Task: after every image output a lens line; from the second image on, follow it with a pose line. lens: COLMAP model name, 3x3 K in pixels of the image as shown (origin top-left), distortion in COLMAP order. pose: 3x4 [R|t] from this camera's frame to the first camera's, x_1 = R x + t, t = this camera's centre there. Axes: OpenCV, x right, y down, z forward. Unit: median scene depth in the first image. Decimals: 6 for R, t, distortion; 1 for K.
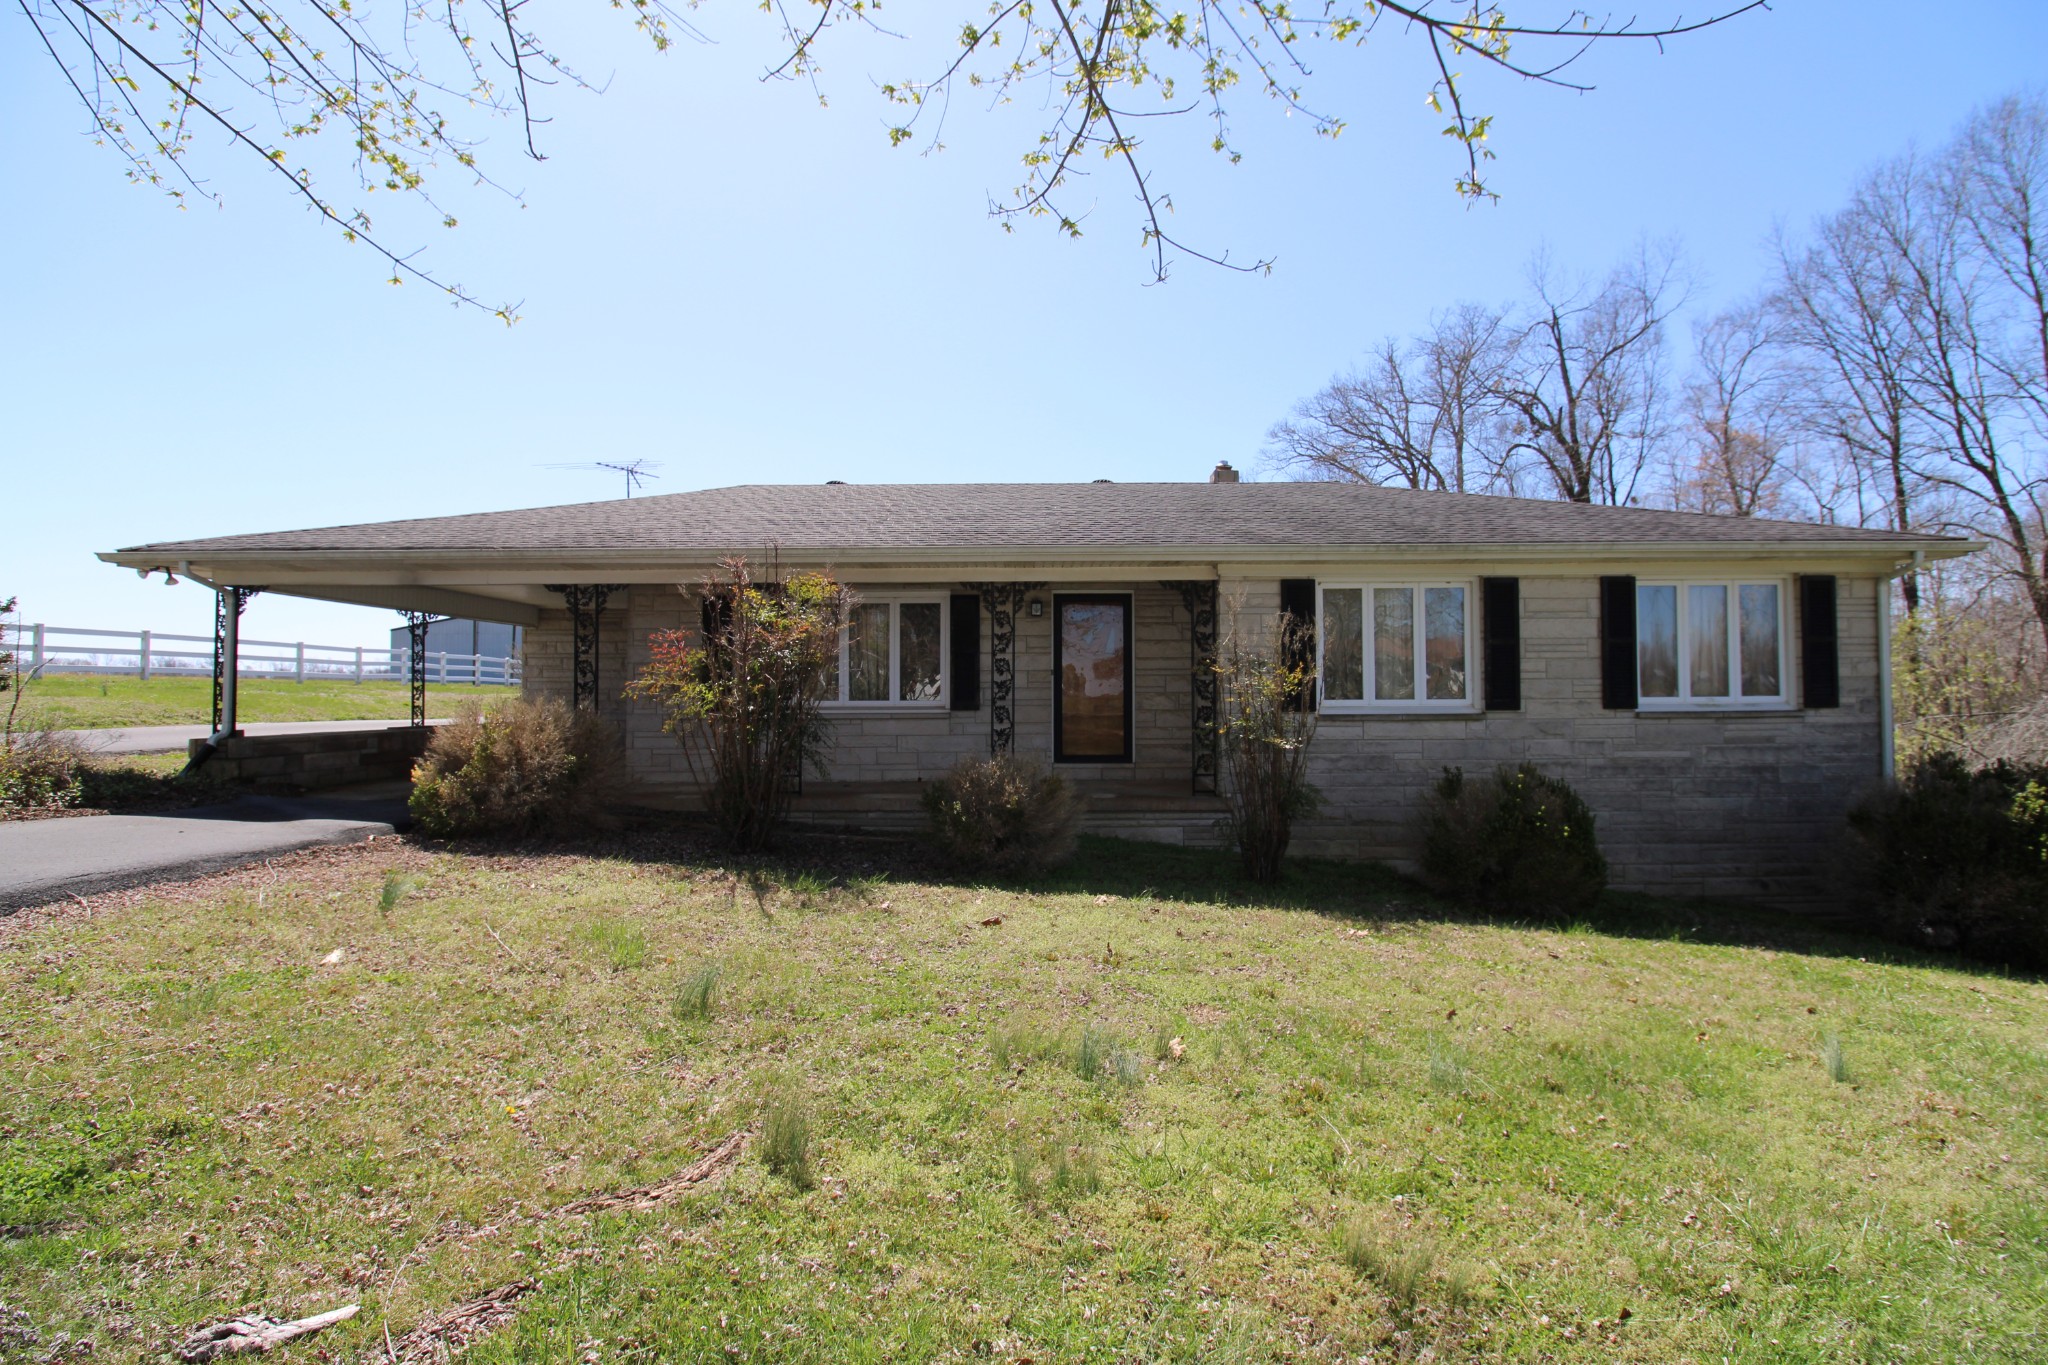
lens RADIAL K [[939.8, 0, 1037.5], [0, 939.8, 665.8], [0, 0, 1]] dist [-0.012673, -0.003078]
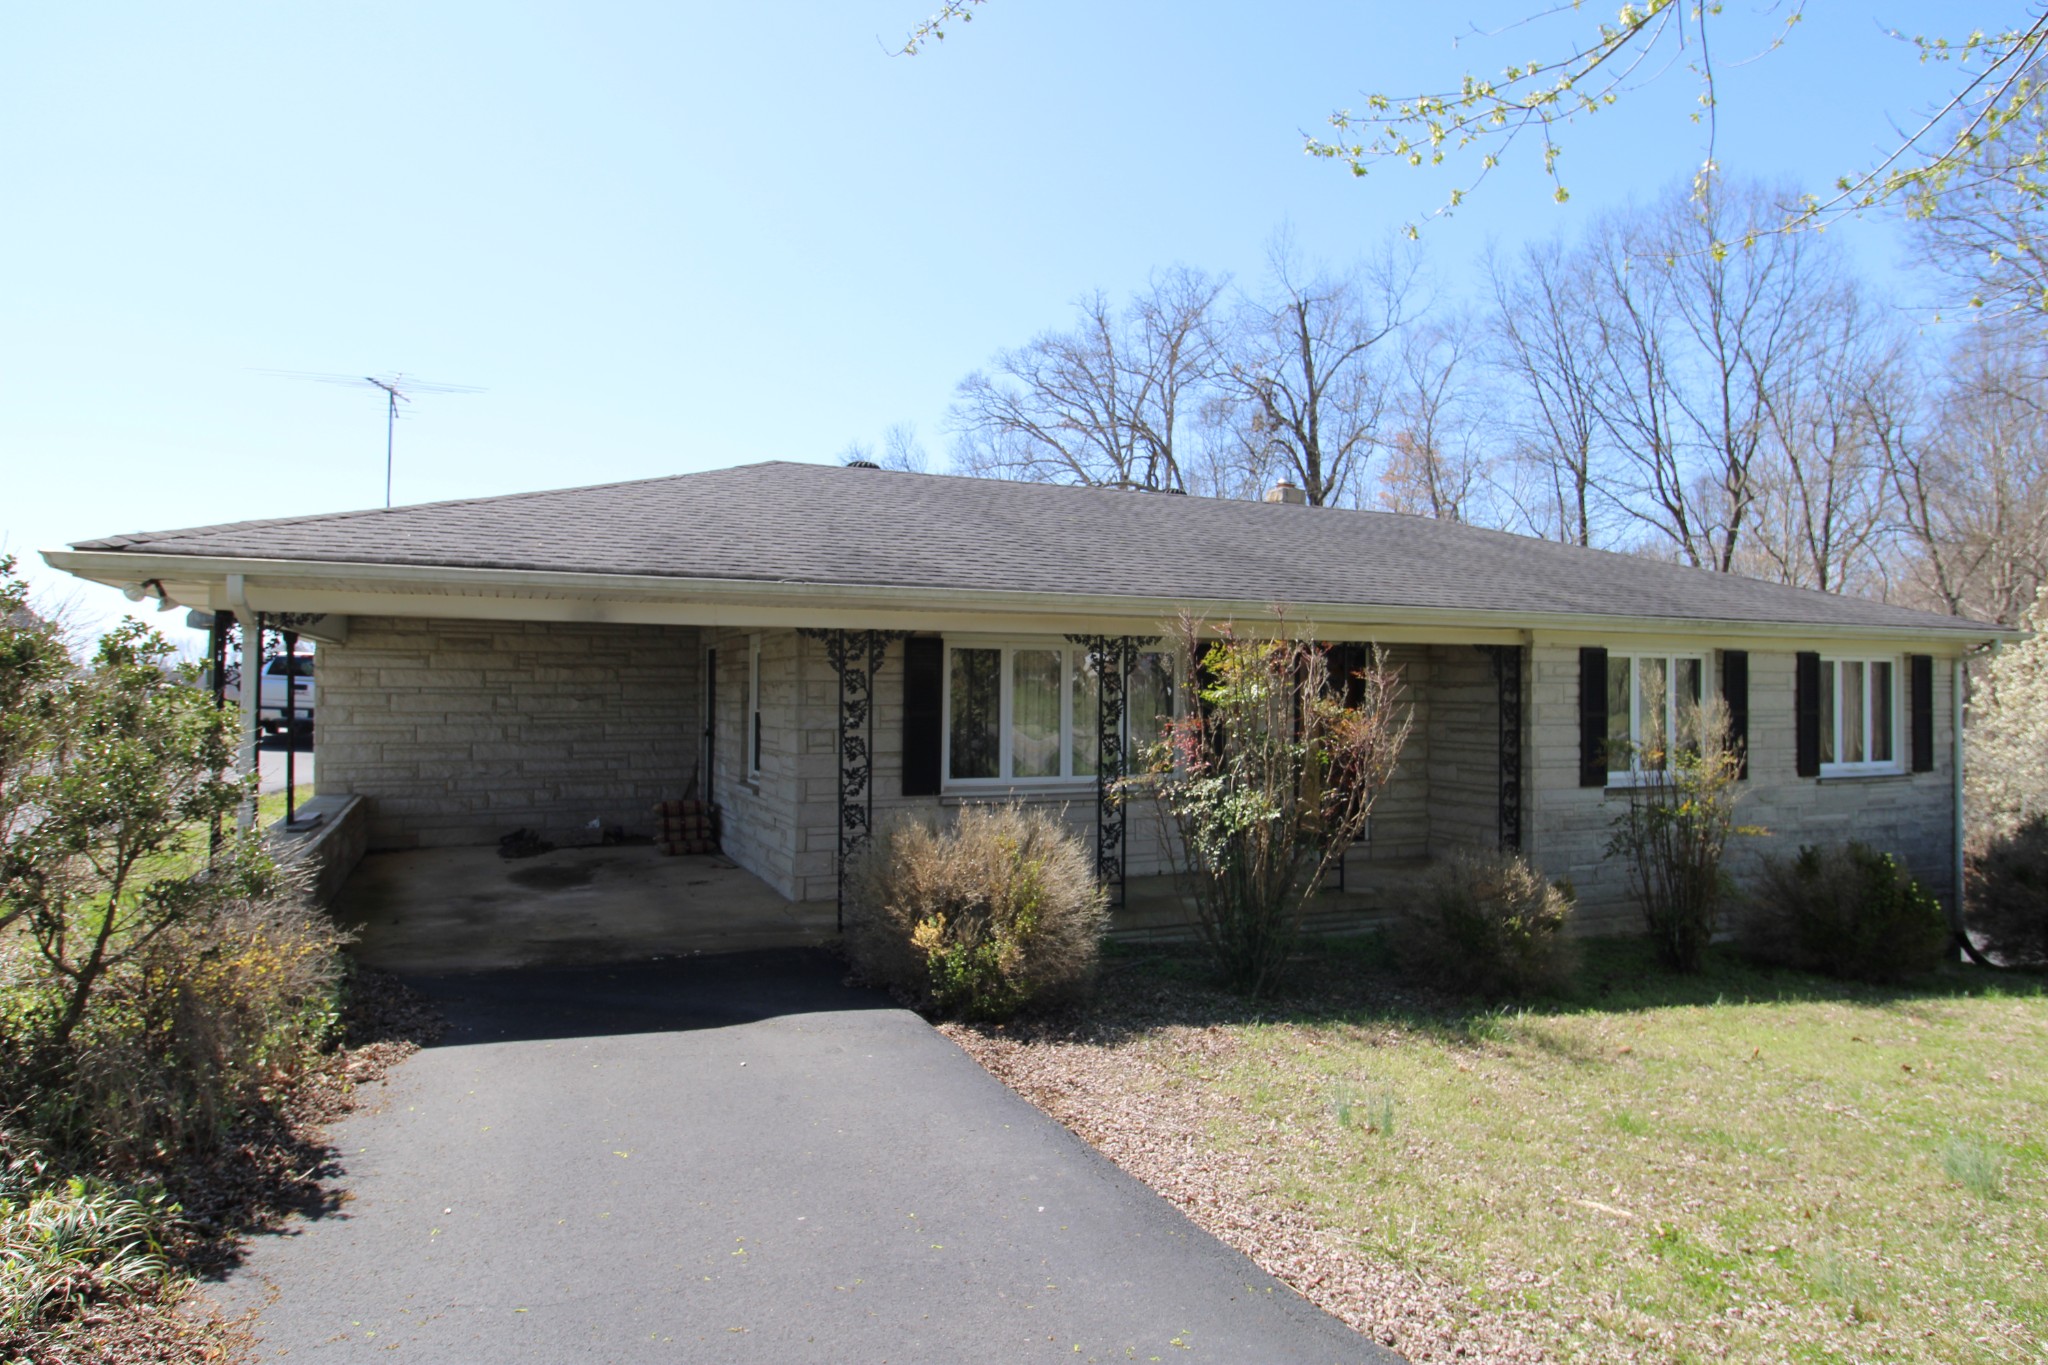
lens RADIAL K [[1191.5, 0, 1037.9], [0, 1191.5, 667.6], [0, 0, 1]] dist [0.000873, 0.001393]
pose [[0.904974, 0.016251, 0.425156, -0.749244], [-0.021705, 0.999733, 0.007987, -0.069487], [-0.424912, -0.016456, 0.905085, 0.138086]]
